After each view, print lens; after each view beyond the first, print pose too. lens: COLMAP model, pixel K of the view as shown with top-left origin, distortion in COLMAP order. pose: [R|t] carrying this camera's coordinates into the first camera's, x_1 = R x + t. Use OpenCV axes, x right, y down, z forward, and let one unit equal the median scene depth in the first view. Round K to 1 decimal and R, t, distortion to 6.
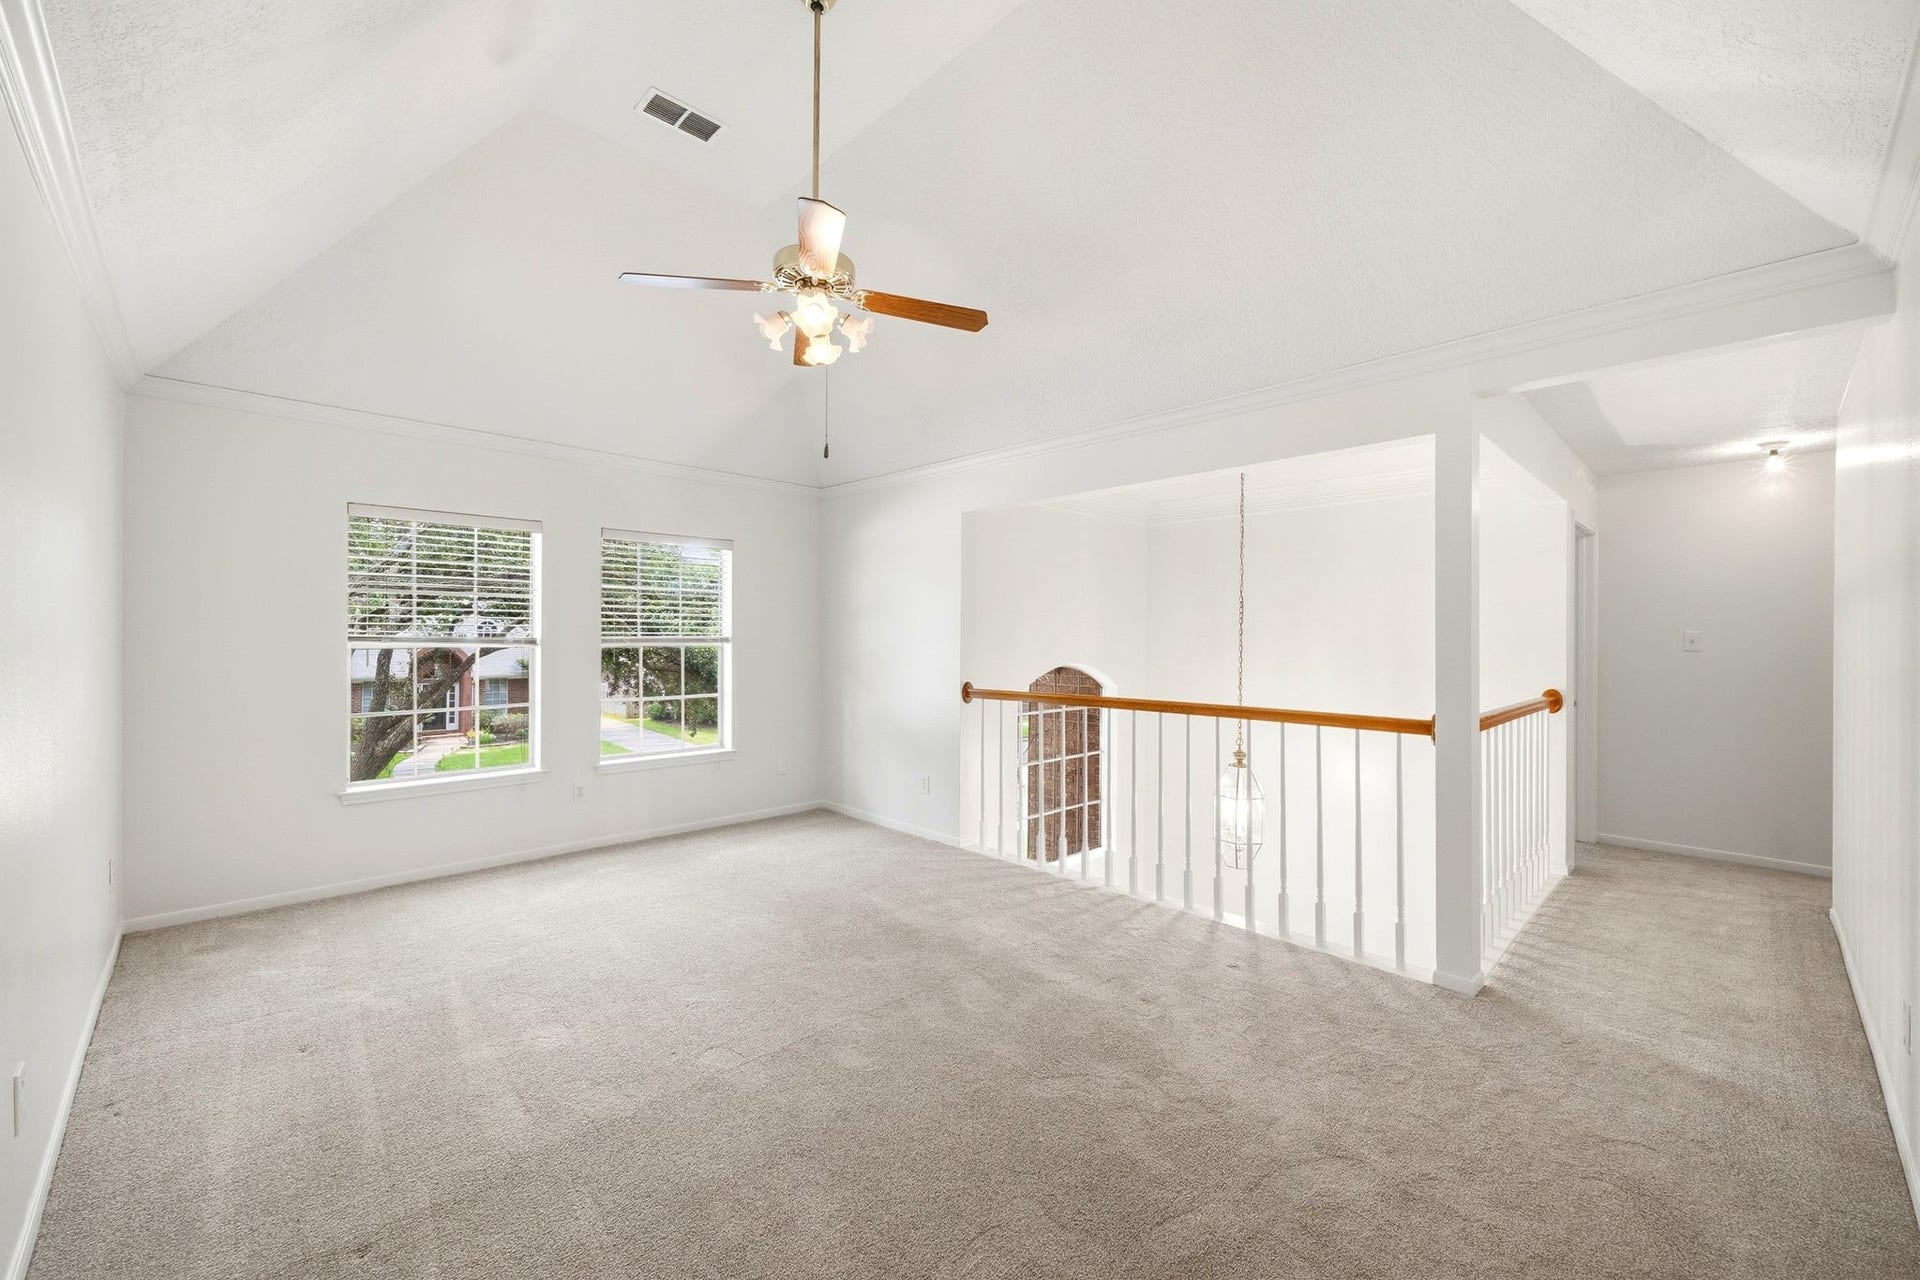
lens RADIAL K [[767.7, 0, 947.6], [0, 767.7, 633.6], [0, 0, 1]] dist [0.008178, 0.002140]
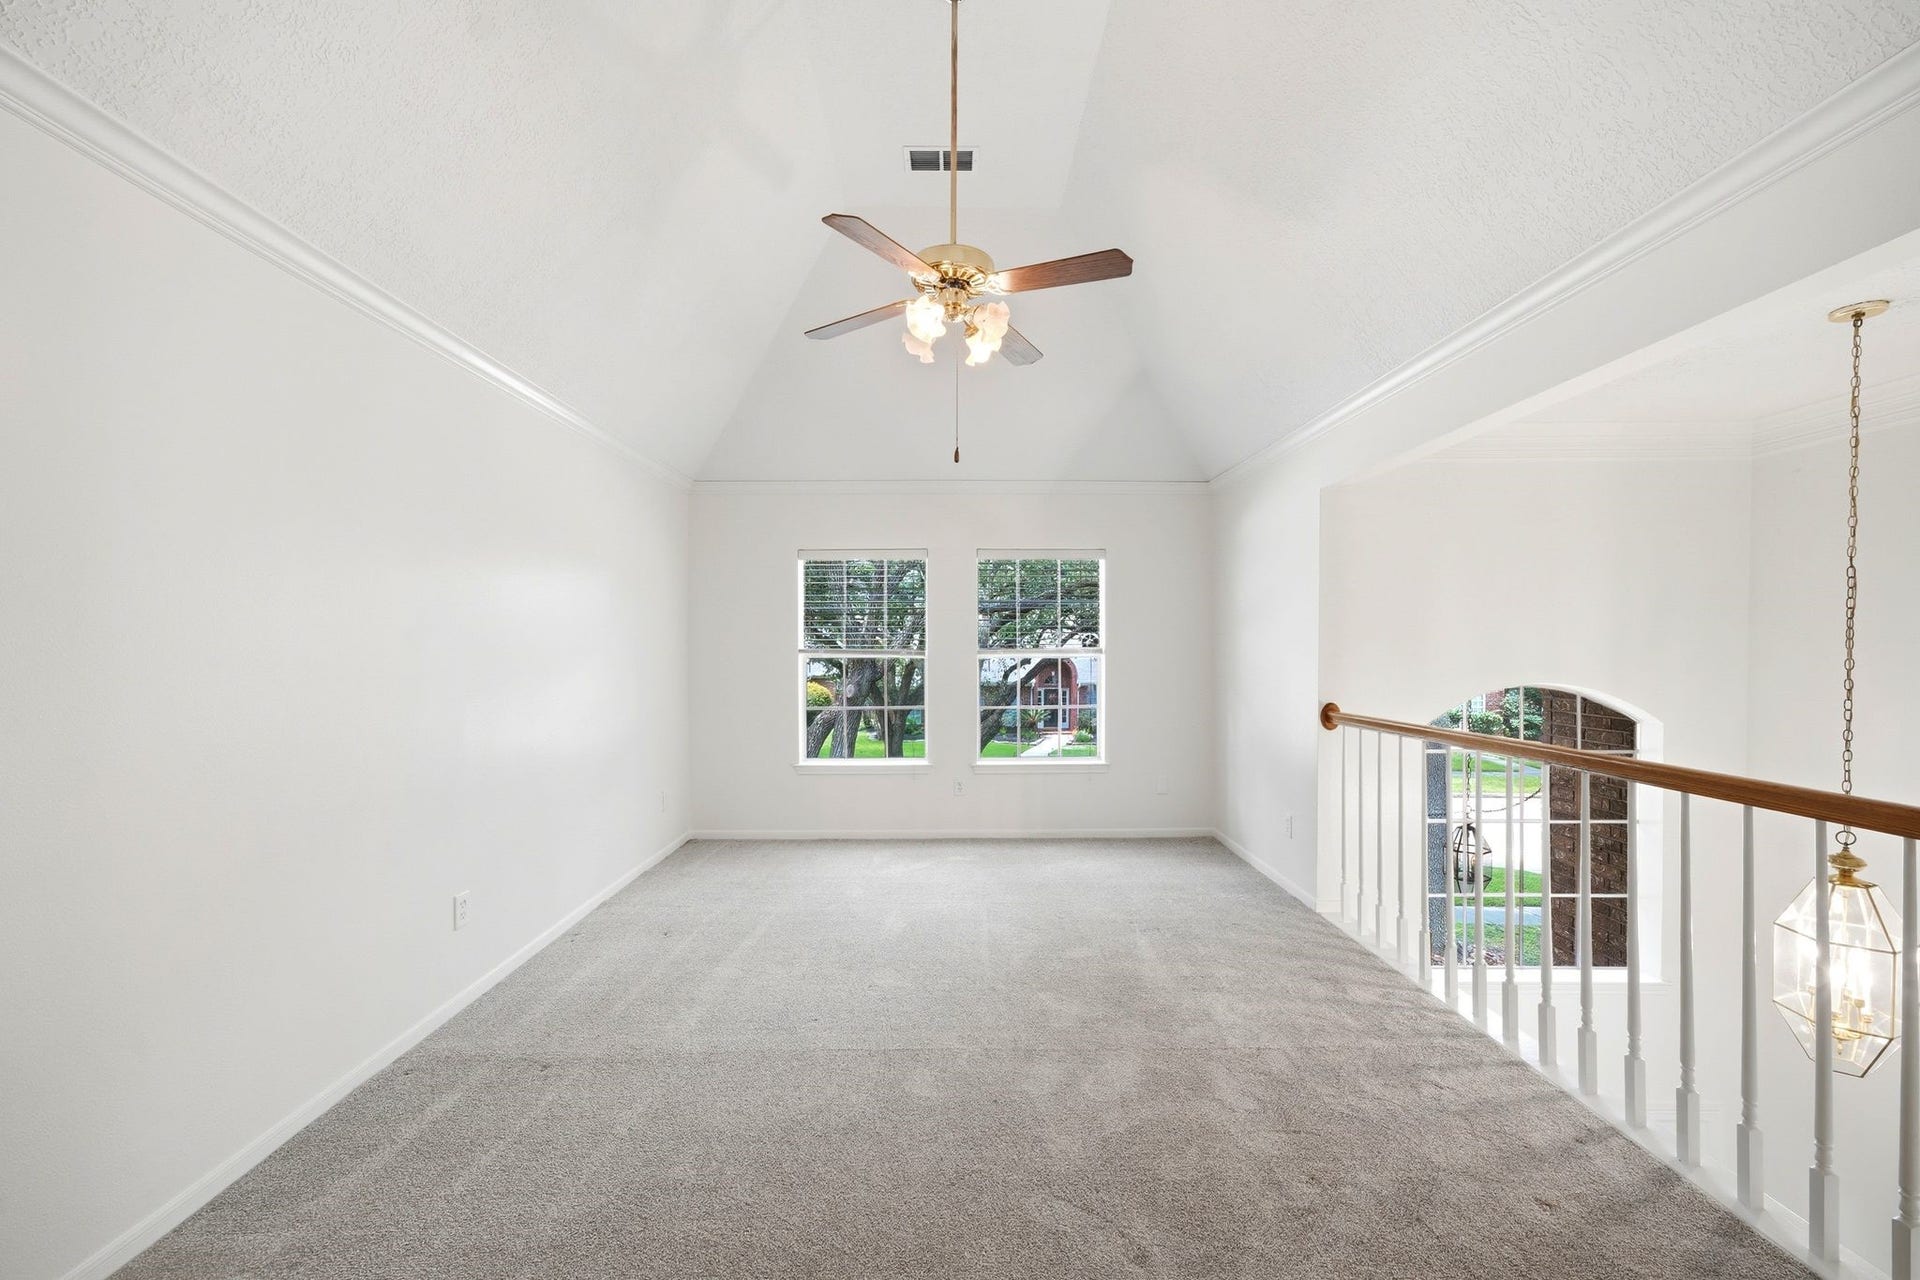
lens RADIAL K [[767.7, 0, 954.3], [0, 767.7, 655.2], [0, 0, 1]] dist [0.008178, 0.002140]
pose [[0.725452, -0.000919, -0.688272, 0.330200], [0.011053, 0.999886, 0.010315, 0.001077], [0.688184, -0.015091, 0.725380, 0.193306]]
